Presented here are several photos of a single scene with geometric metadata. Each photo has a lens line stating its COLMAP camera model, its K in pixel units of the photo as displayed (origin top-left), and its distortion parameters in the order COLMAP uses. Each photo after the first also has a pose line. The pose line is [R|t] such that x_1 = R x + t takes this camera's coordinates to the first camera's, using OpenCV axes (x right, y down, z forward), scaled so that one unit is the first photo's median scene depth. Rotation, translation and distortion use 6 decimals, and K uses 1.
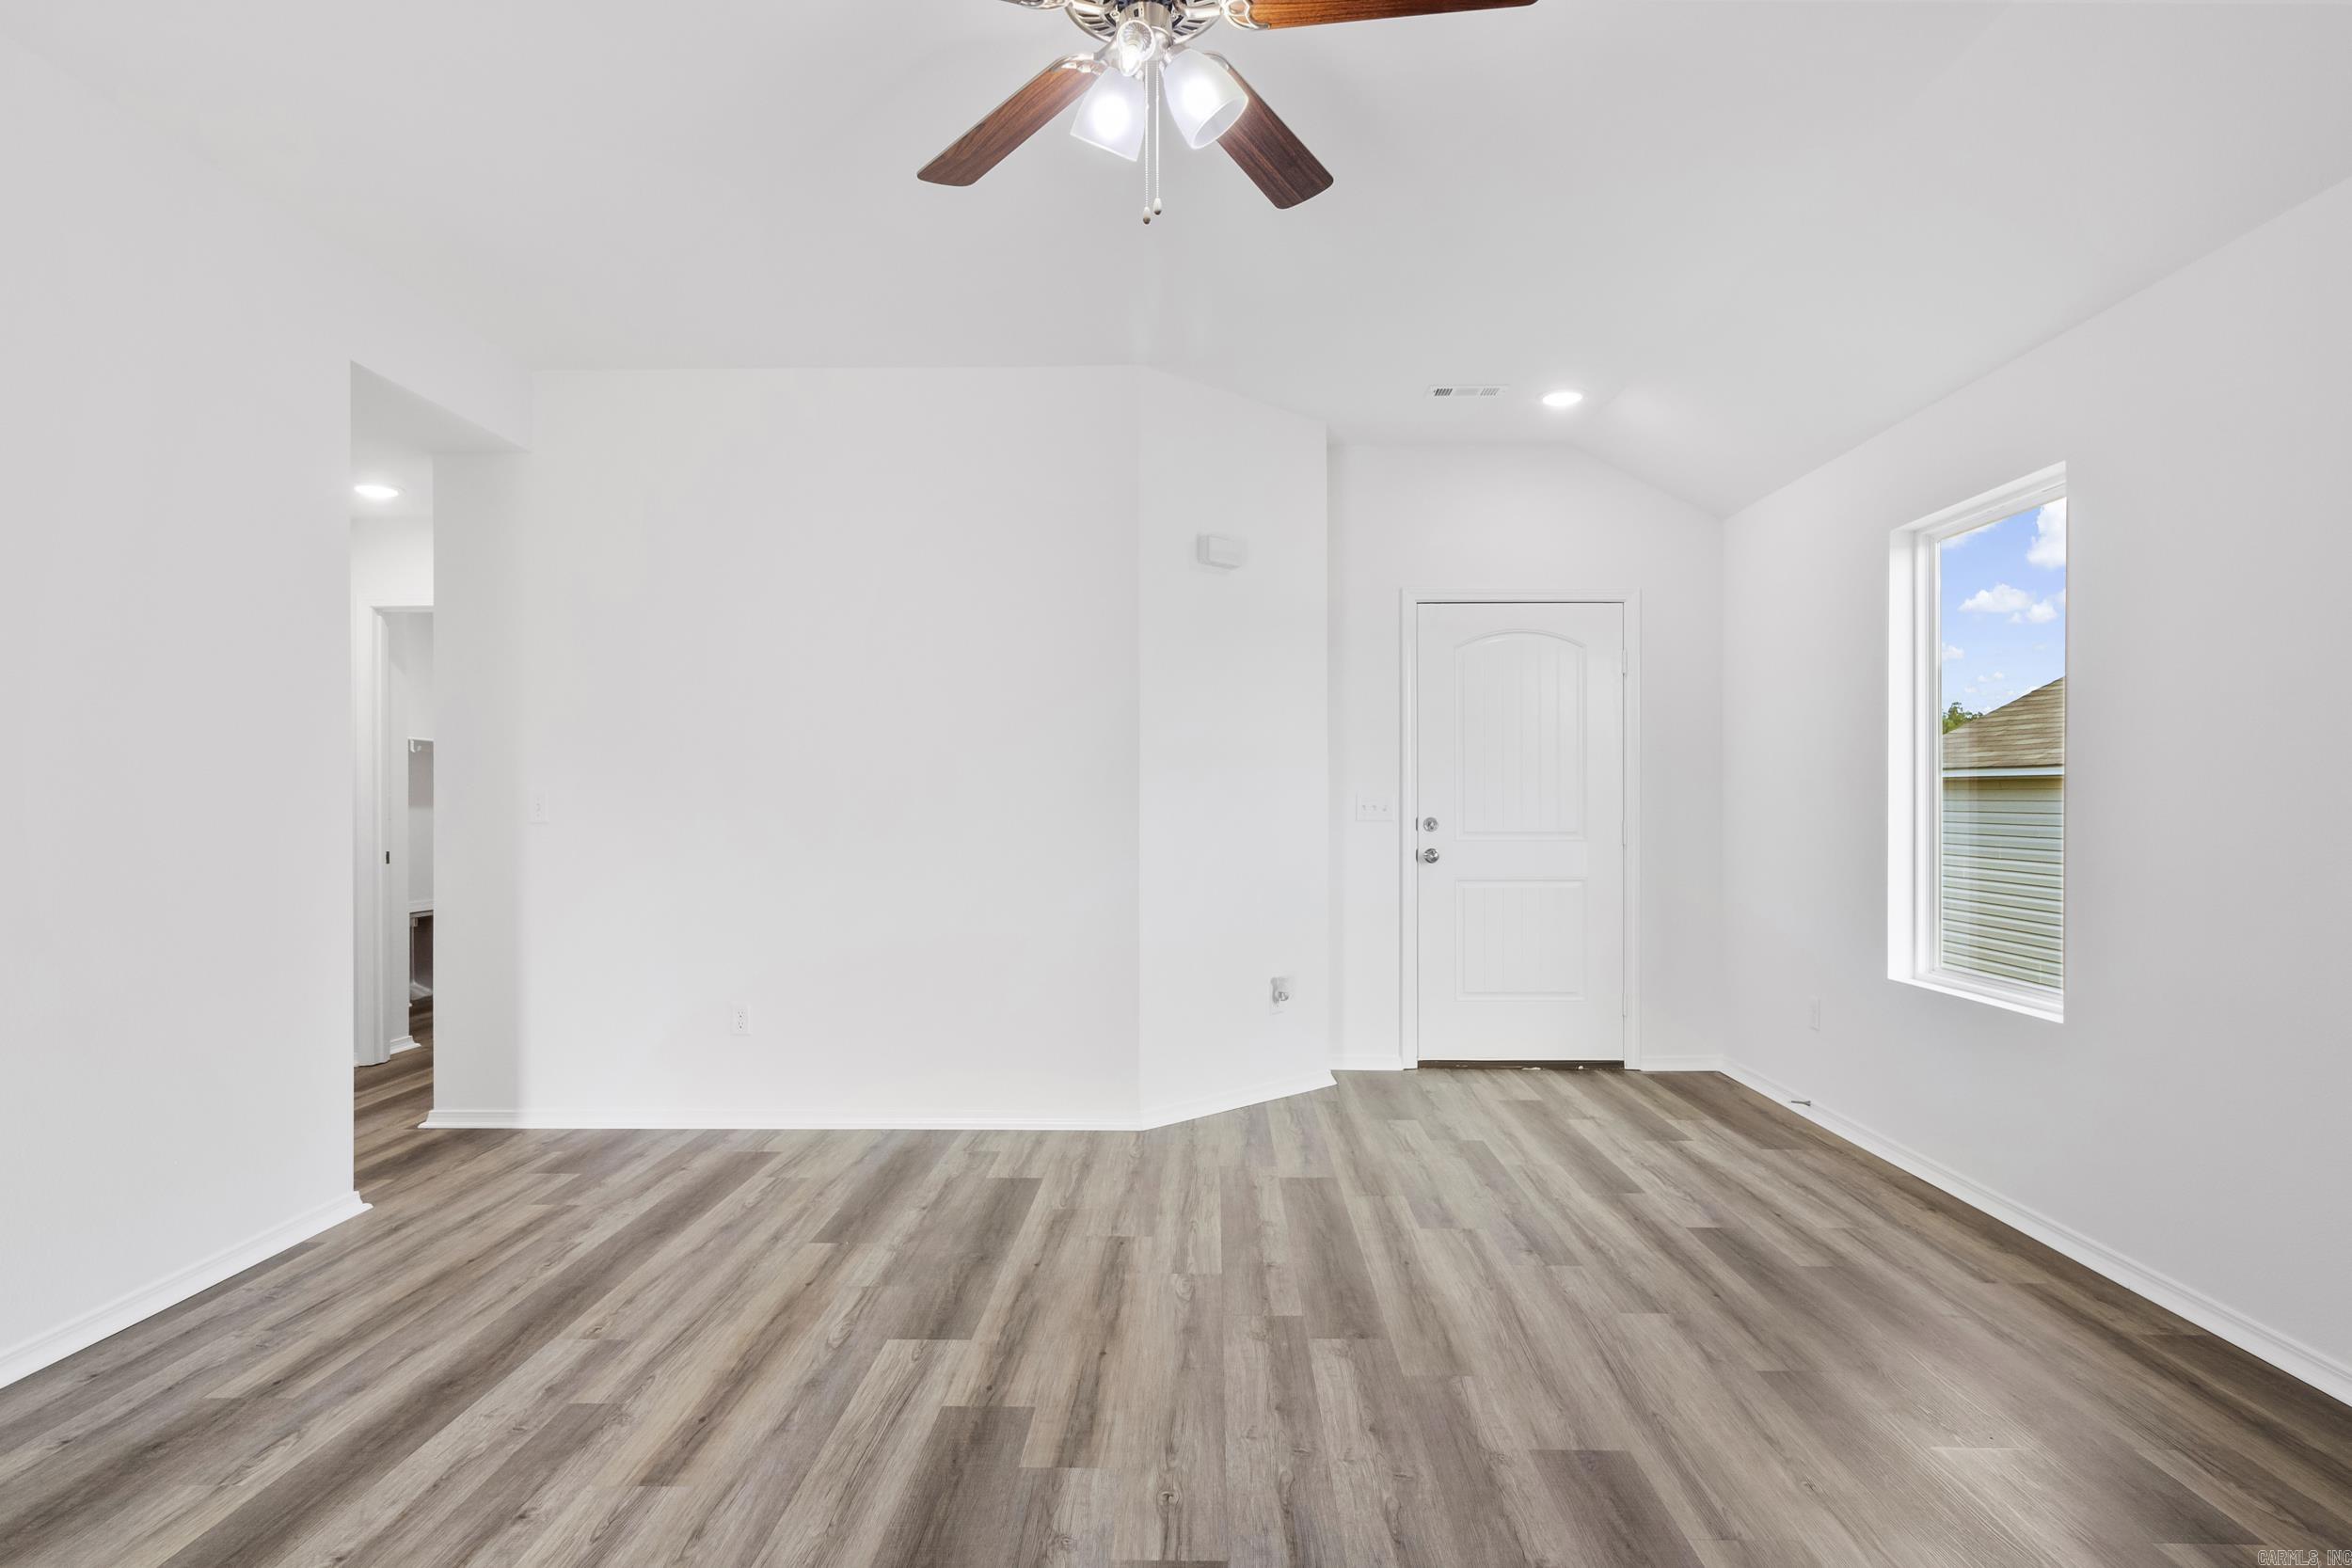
lens RADIAL K [[1308.3, 0, 1216.1], [0, 1308.3, 801.1], [0, 0, 1]] dist [0.002034, 0.001834]
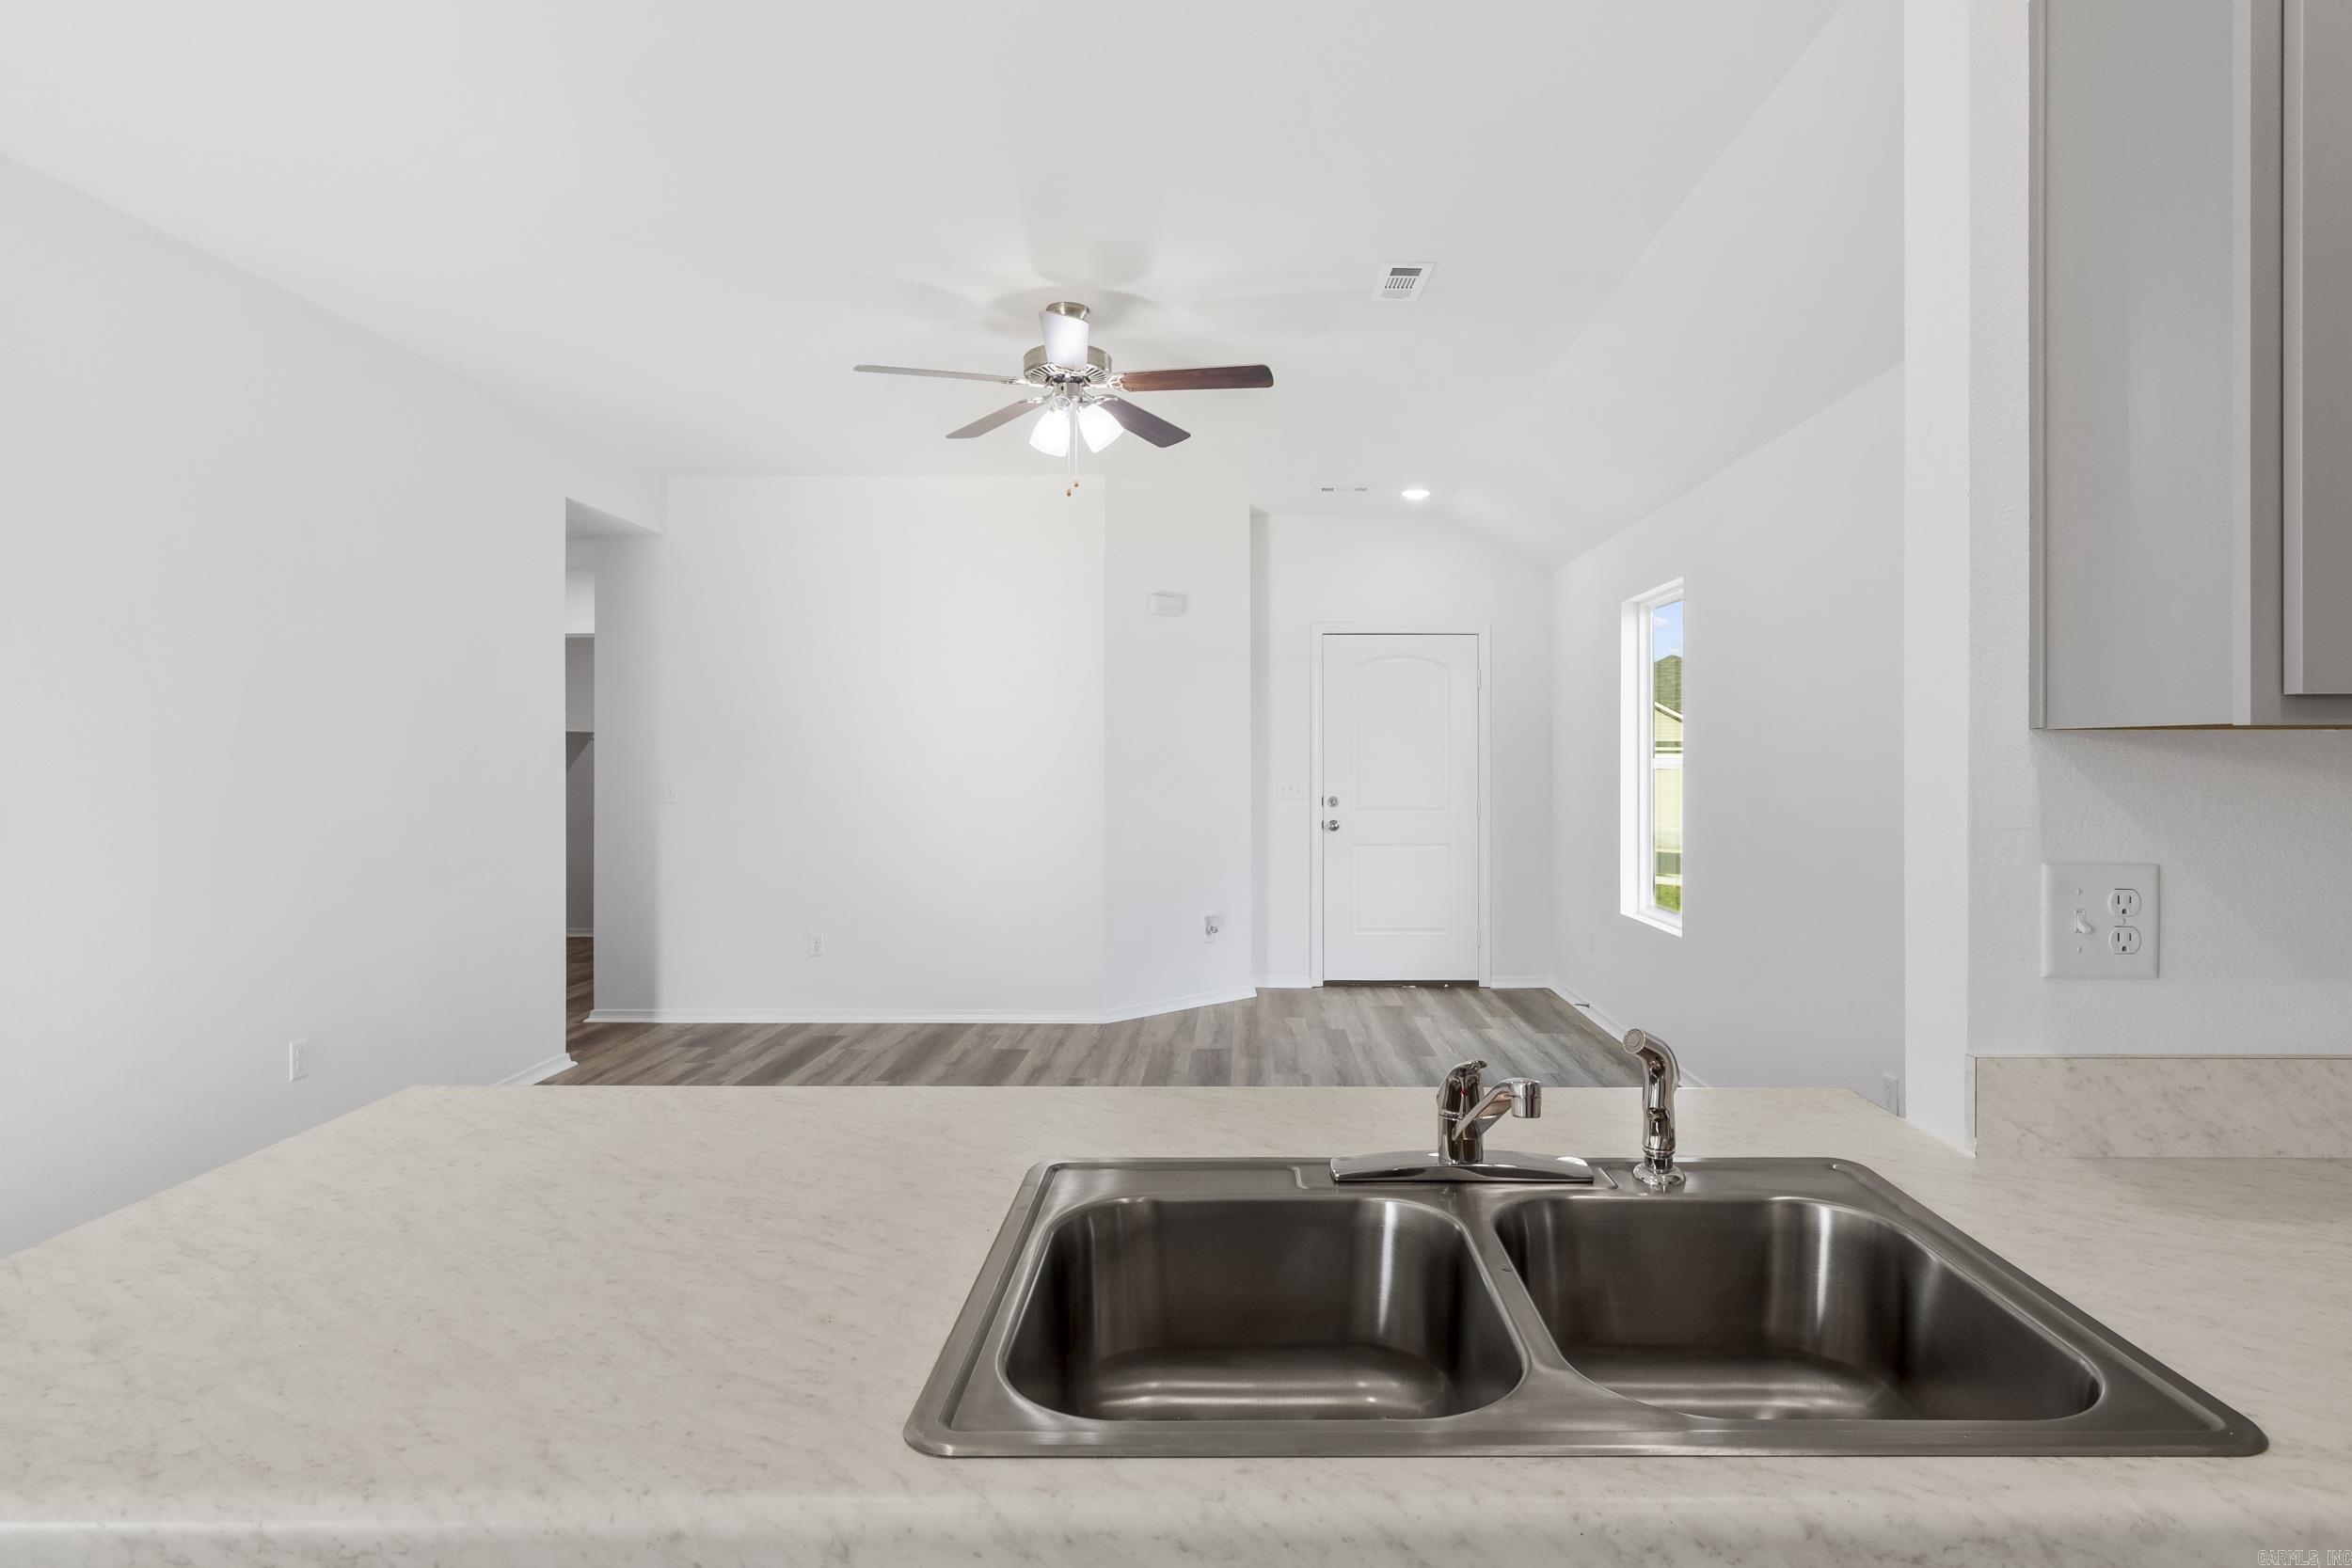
lens RADIAL K [[1313.5, 0, 1256.9], [0, 1313.5, 752.9], [0, 0, 1]] dist [0.002735, -0.000023]
pose [[0.999934, 0.001345, 0.011433, 0.098465], [-0.001272, 0.999979, -0.006404, -0.031499], [-0.011441, 0.006389, 0.999914, -0.447947]]
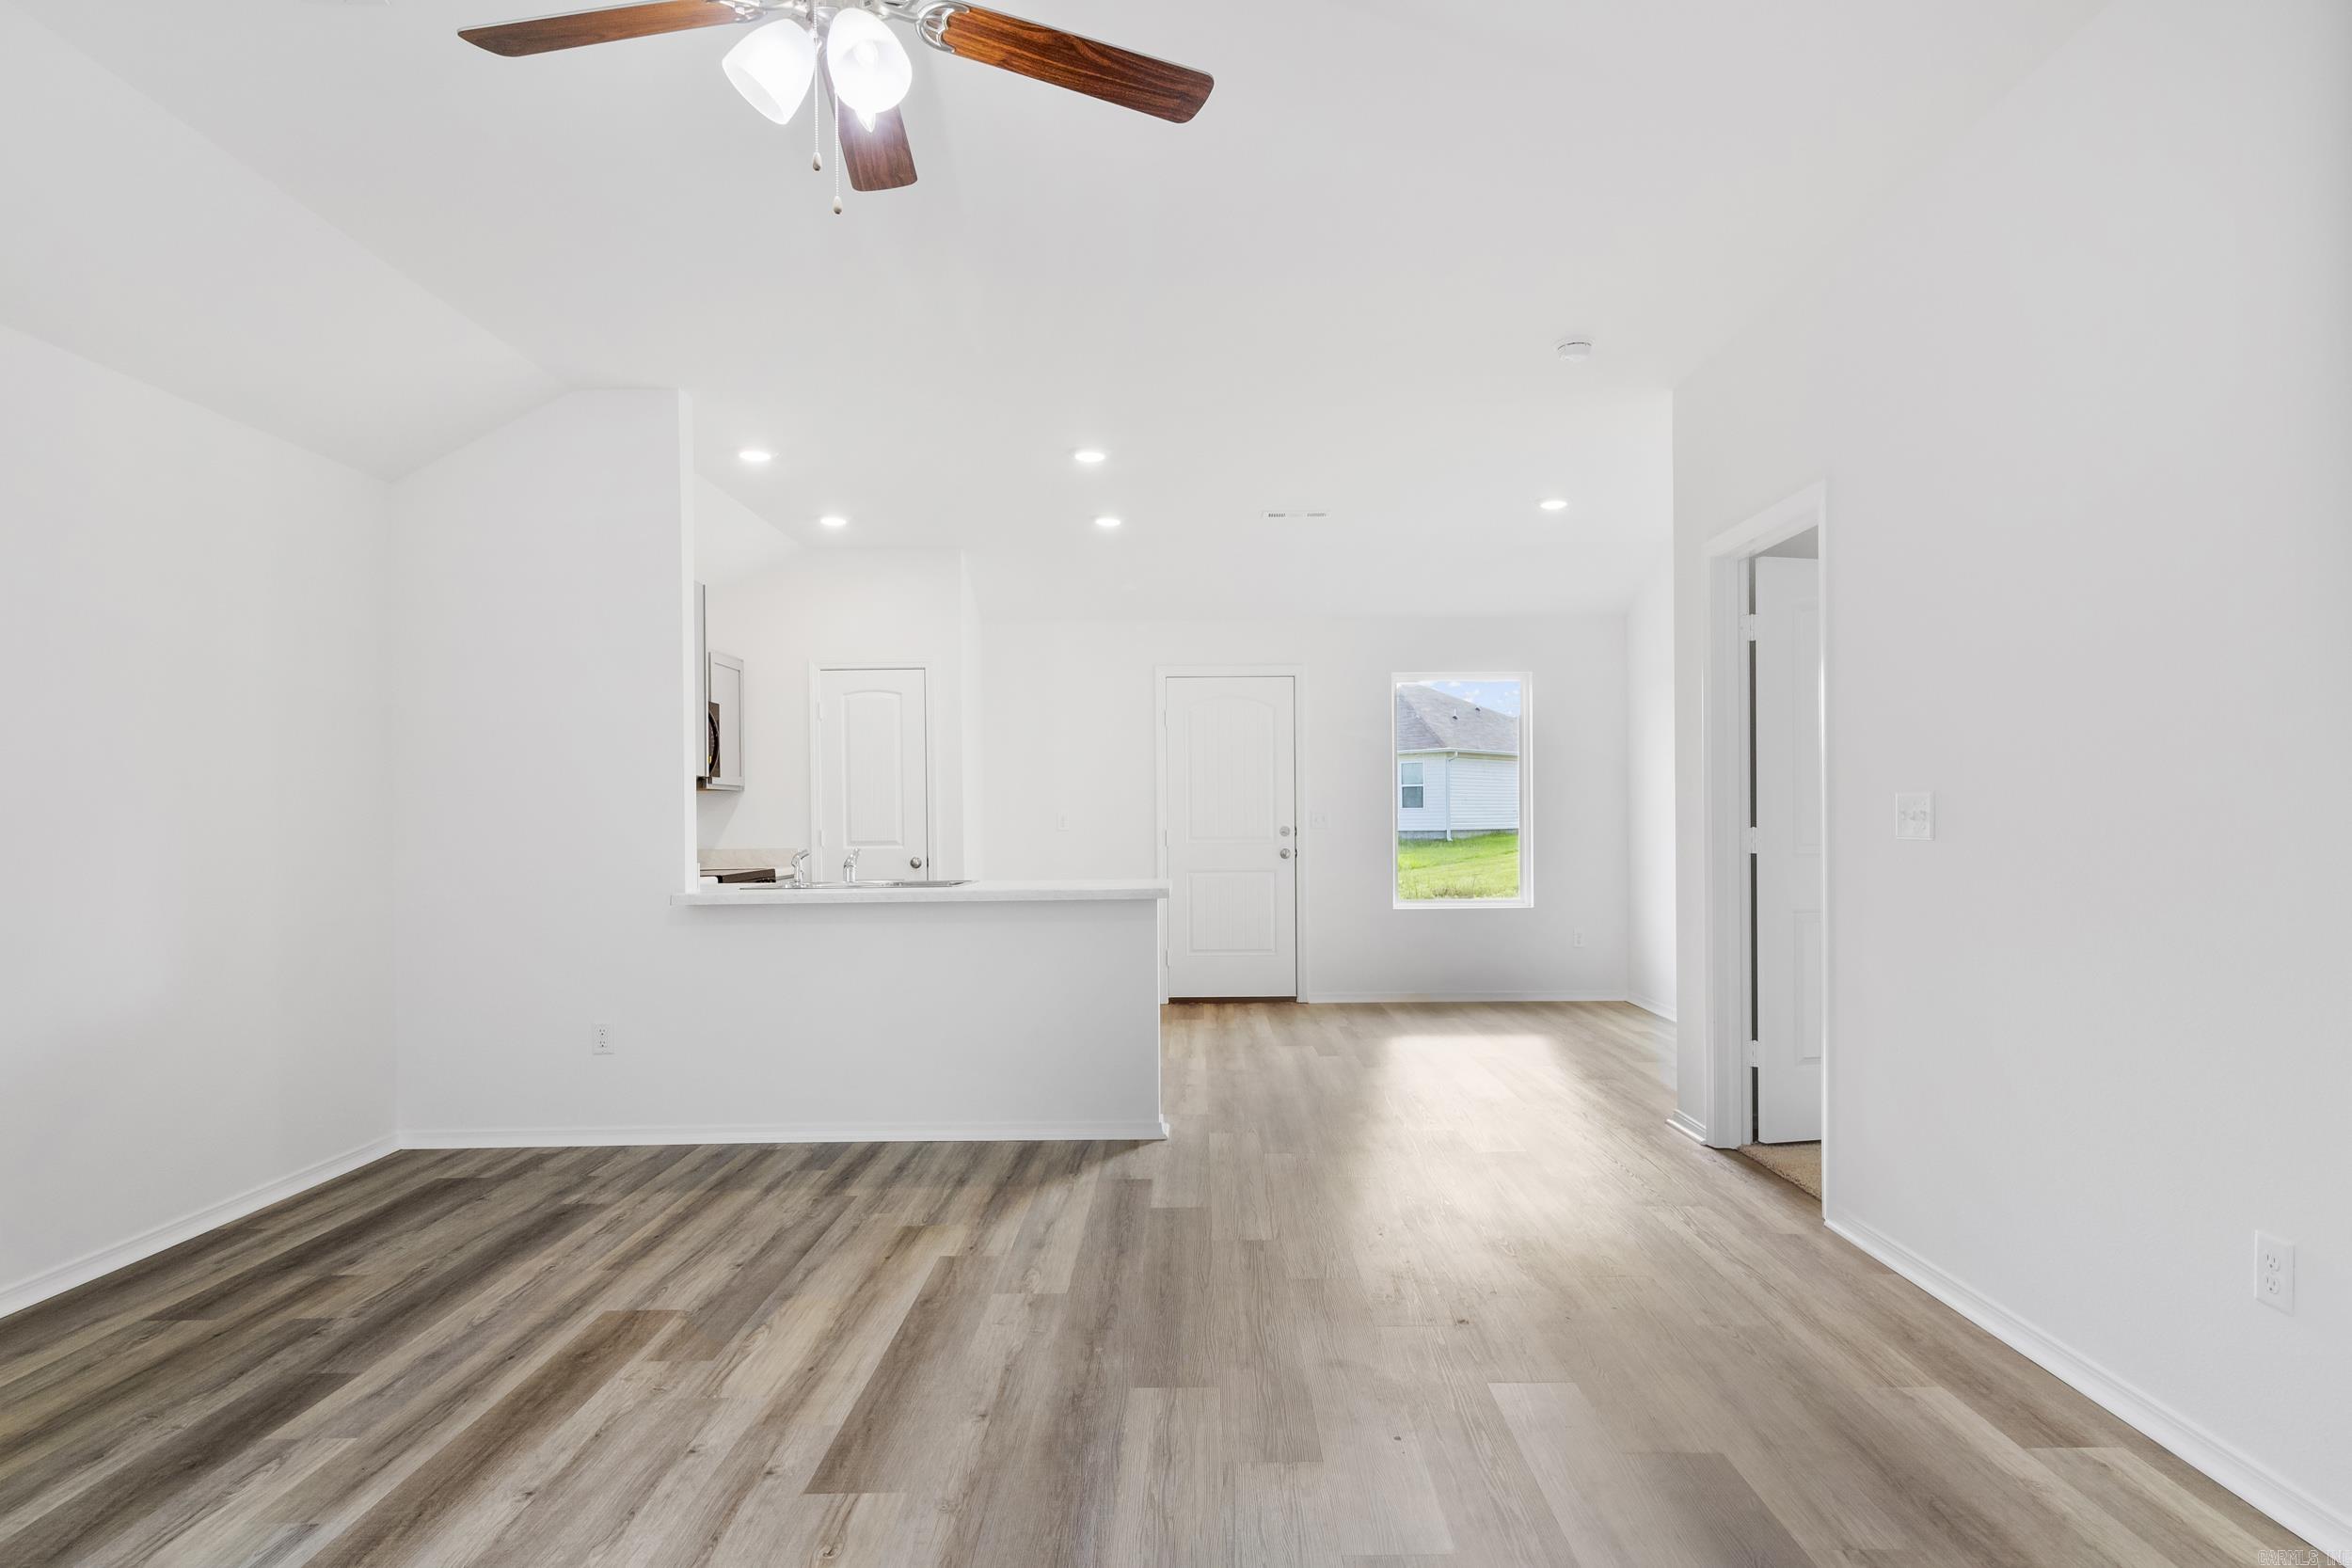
lens RADIAL K [[1347.4, 0, 1213.2], [0, 1347.4, 813.3], [0, 0, 1]] dist [0.001898, -0.000068]
pose [[-0.999904, 0.009606, -0.009972, -0.157751], [0.009621, 0.999953, -0.001485, 0.001091], [0.009957, -0.001581, -0.999949, 1.010331]]
